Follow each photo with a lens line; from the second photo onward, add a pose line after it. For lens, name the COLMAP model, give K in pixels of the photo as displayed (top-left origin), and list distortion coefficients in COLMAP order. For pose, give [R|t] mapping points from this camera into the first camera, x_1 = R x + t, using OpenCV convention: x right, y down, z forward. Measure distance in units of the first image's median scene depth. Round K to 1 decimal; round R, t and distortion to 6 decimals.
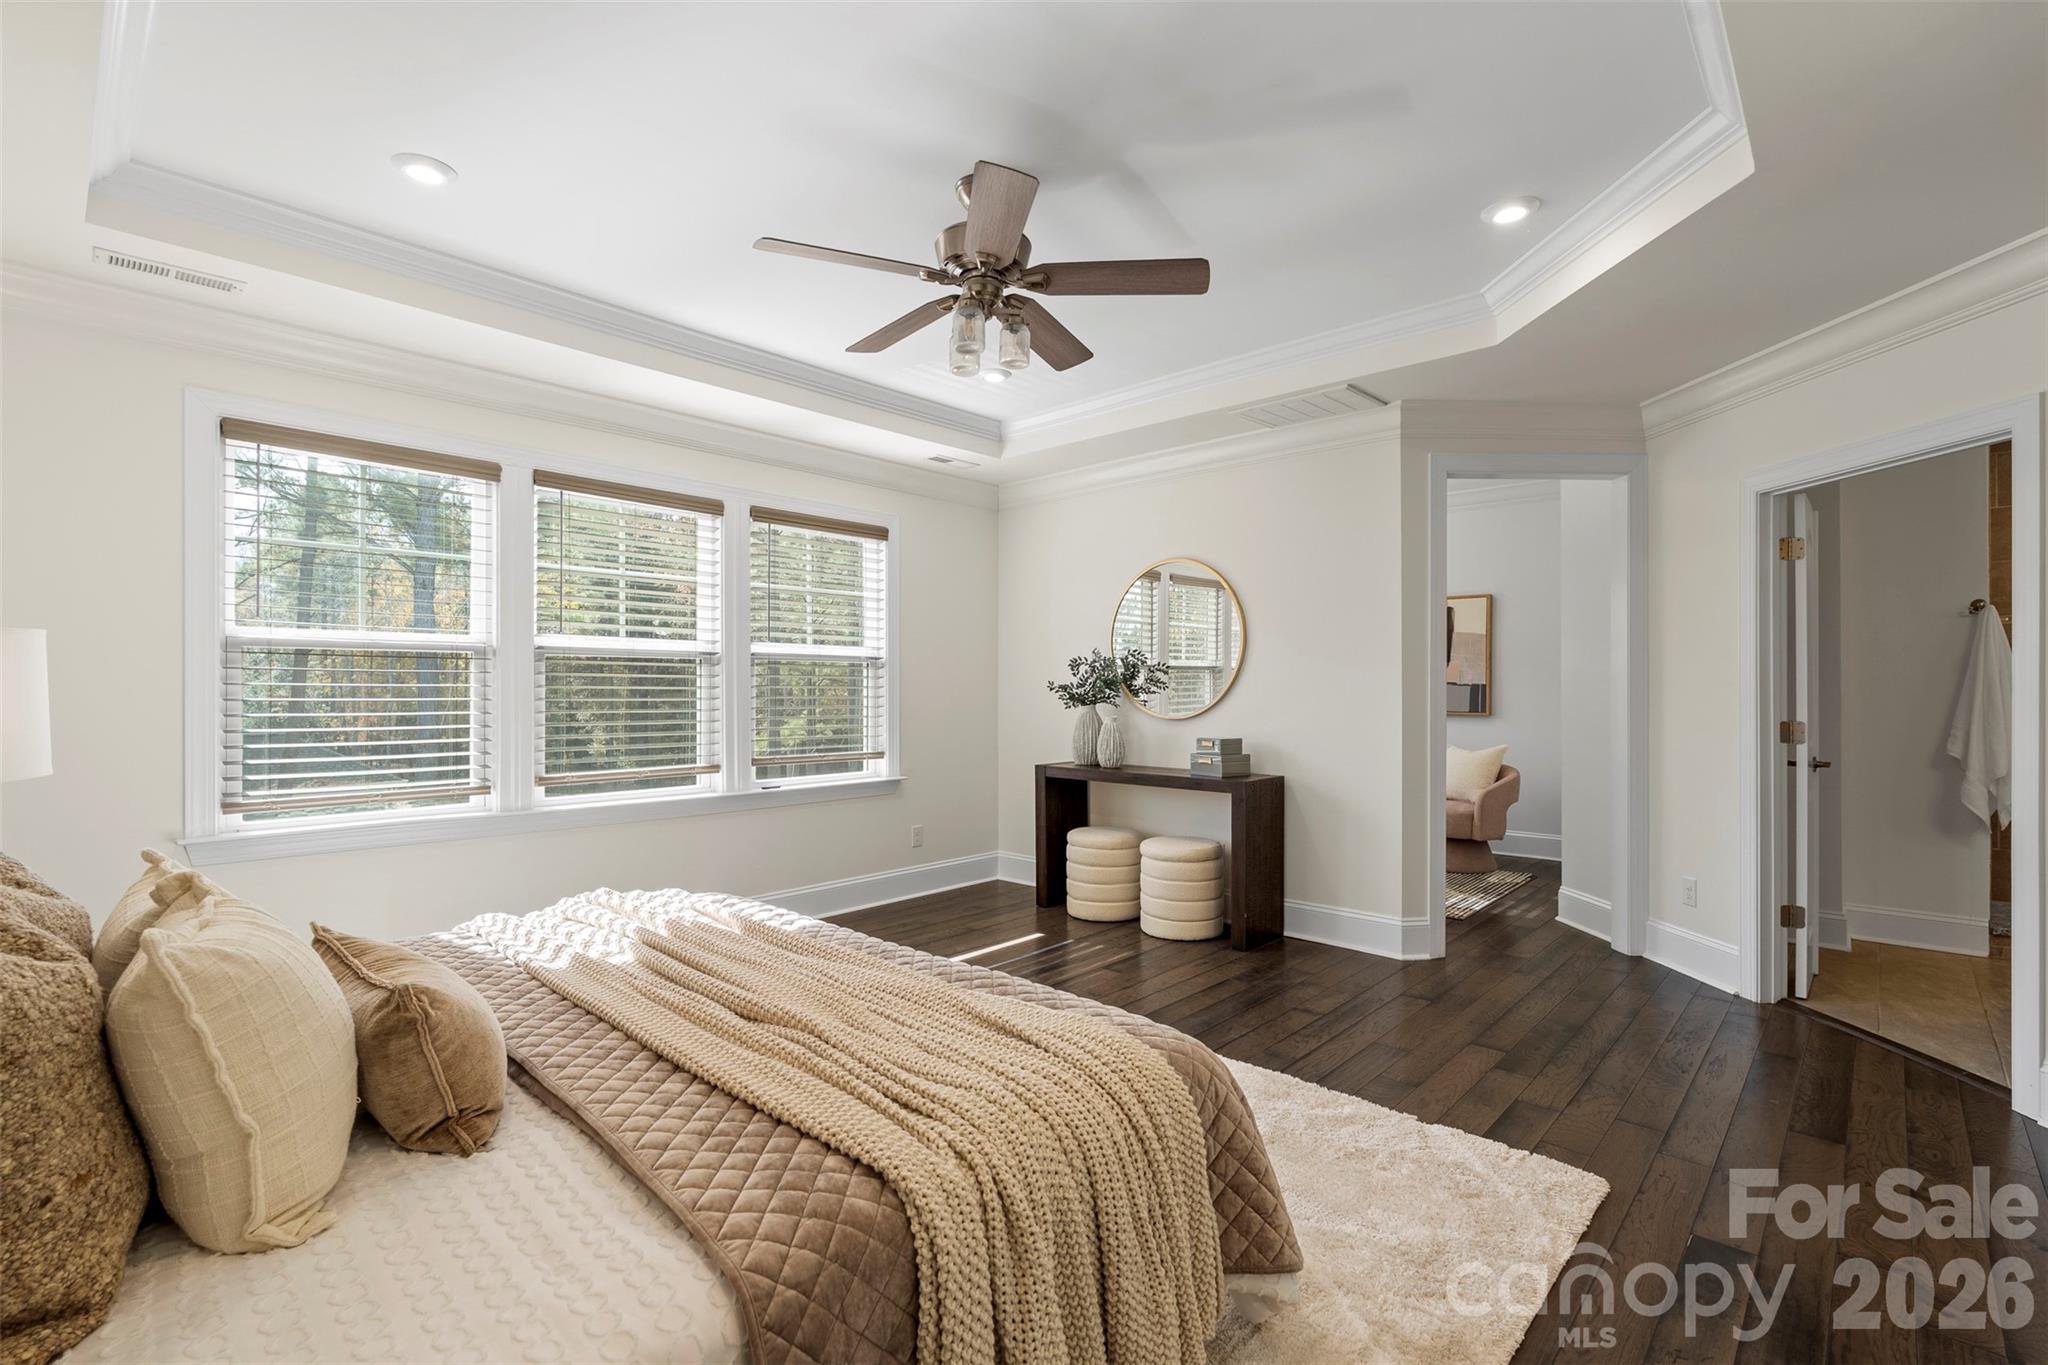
lens RADIAL K [[928.2, 0, 1024.0], [0, 928.2, 682.5], [0, 0, 1]] dist [-0.000307, 0.000106]
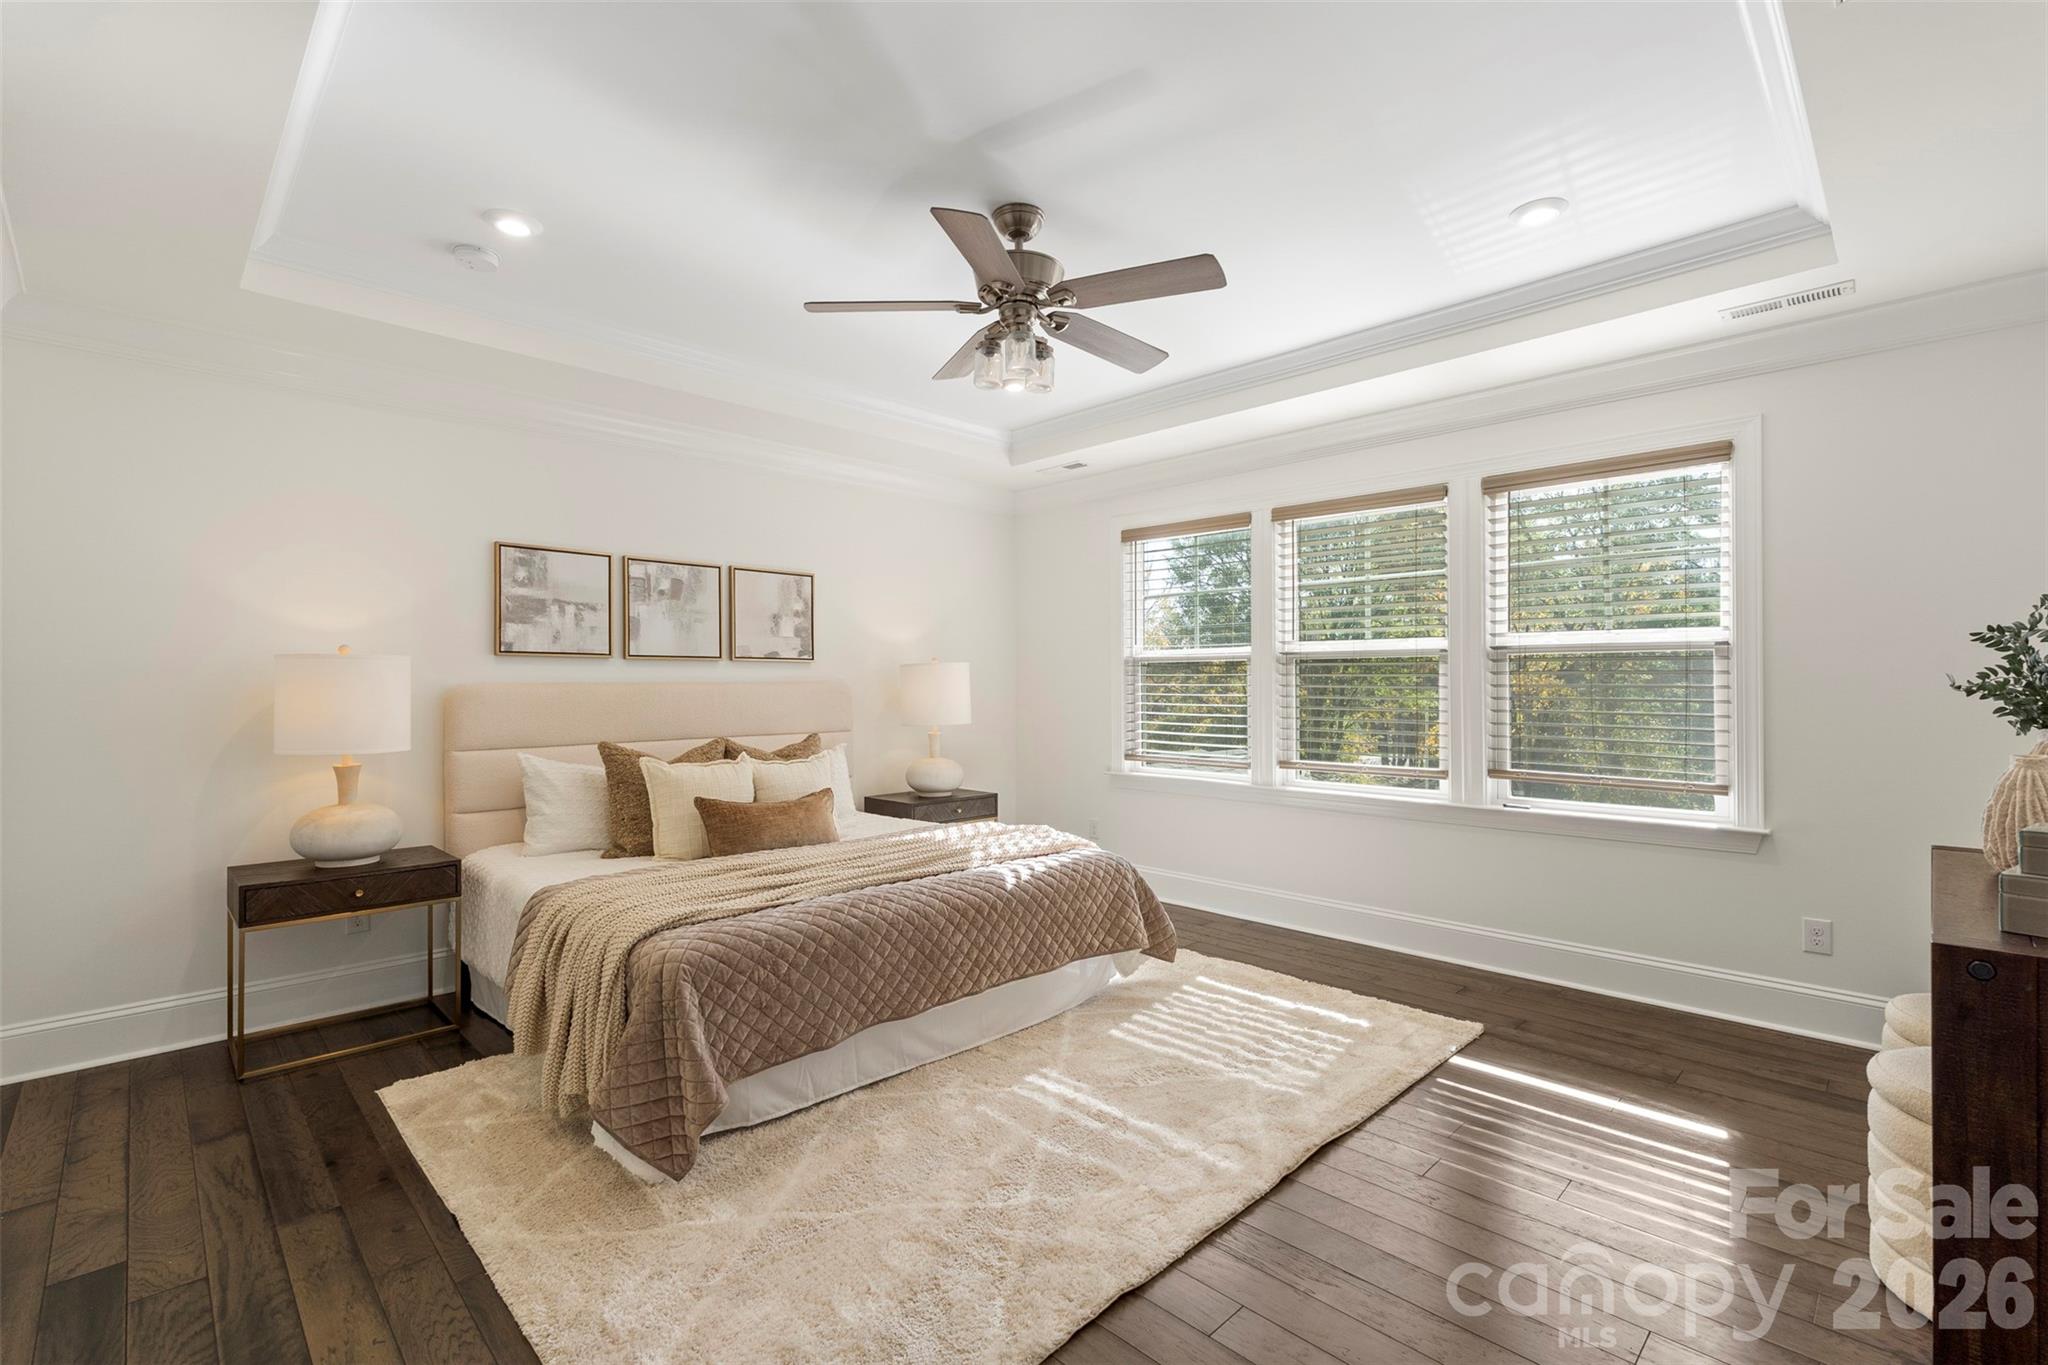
lens RADIAL K [[897.8, 0, 1024.0], [0, 897.8, 682.5], [0, 0, 1]] dist [-0.000671, -0.000025]
pose [[-0.035490, -0.005949, -0.999352, 0.535928], [0.004472, 0.999971, -0.006112, 0.004355], [0.999360, -0.004686, -0.035463, 0.568863]]
